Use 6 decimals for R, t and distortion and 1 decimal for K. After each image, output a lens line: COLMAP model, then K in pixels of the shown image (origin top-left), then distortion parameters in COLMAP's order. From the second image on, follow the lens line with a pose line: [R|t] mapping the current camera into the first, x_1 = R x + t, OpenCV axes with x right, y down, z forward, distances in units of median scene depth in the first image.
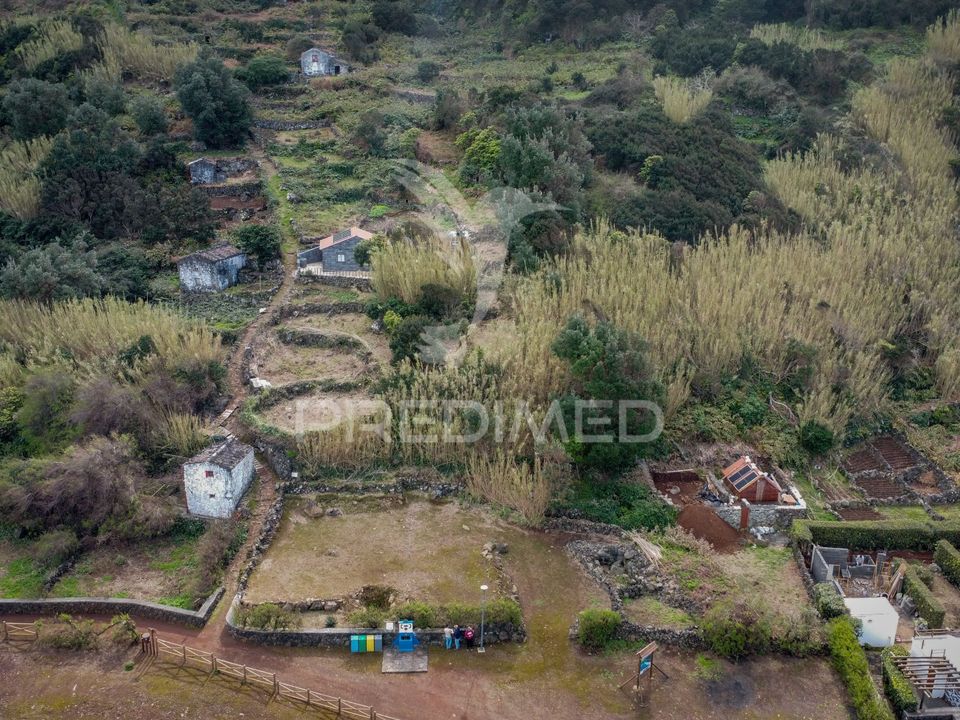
lens RADIAL K [[930.5, 0, 480.0], [0, 930.5, 360.0], [0, 0, 1]] dist [-0.017062, -0.038515]
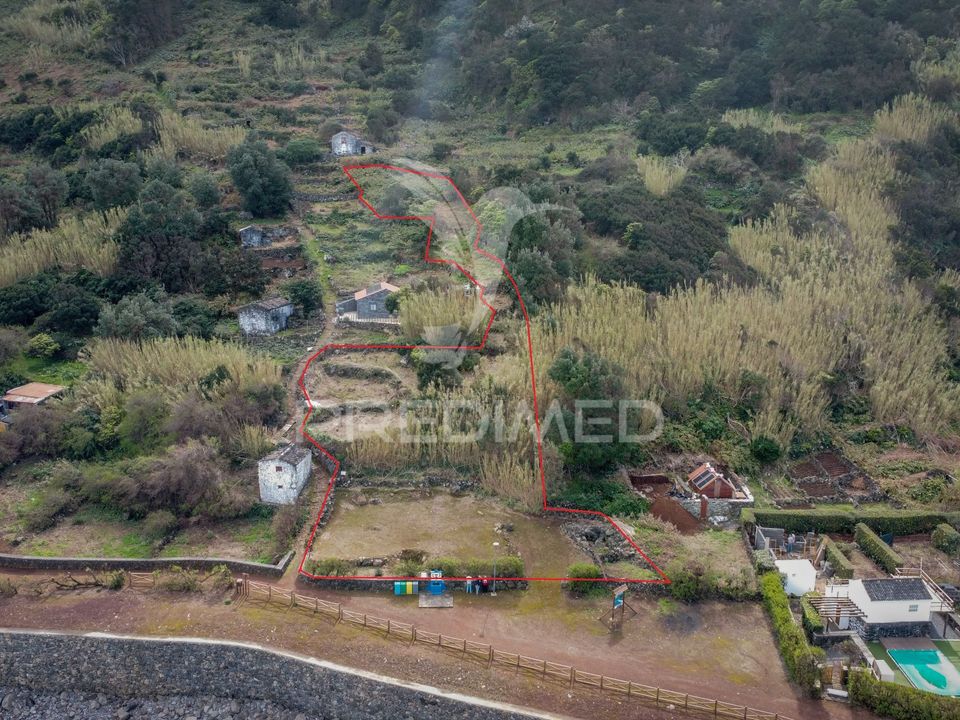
lens RADIAL K [[930.5, 0, 480.0], [0, 930.5, 360.0], [0, 0, 1]] dist [-0.017062, -0.038515]
pose [[0.999992, -0.001498, -0.003589, -0.008041], [0.001233, 0.997339, -0.072899, 0.049429], [0.003689, 0.072894, 0.997333, -0.206073]]
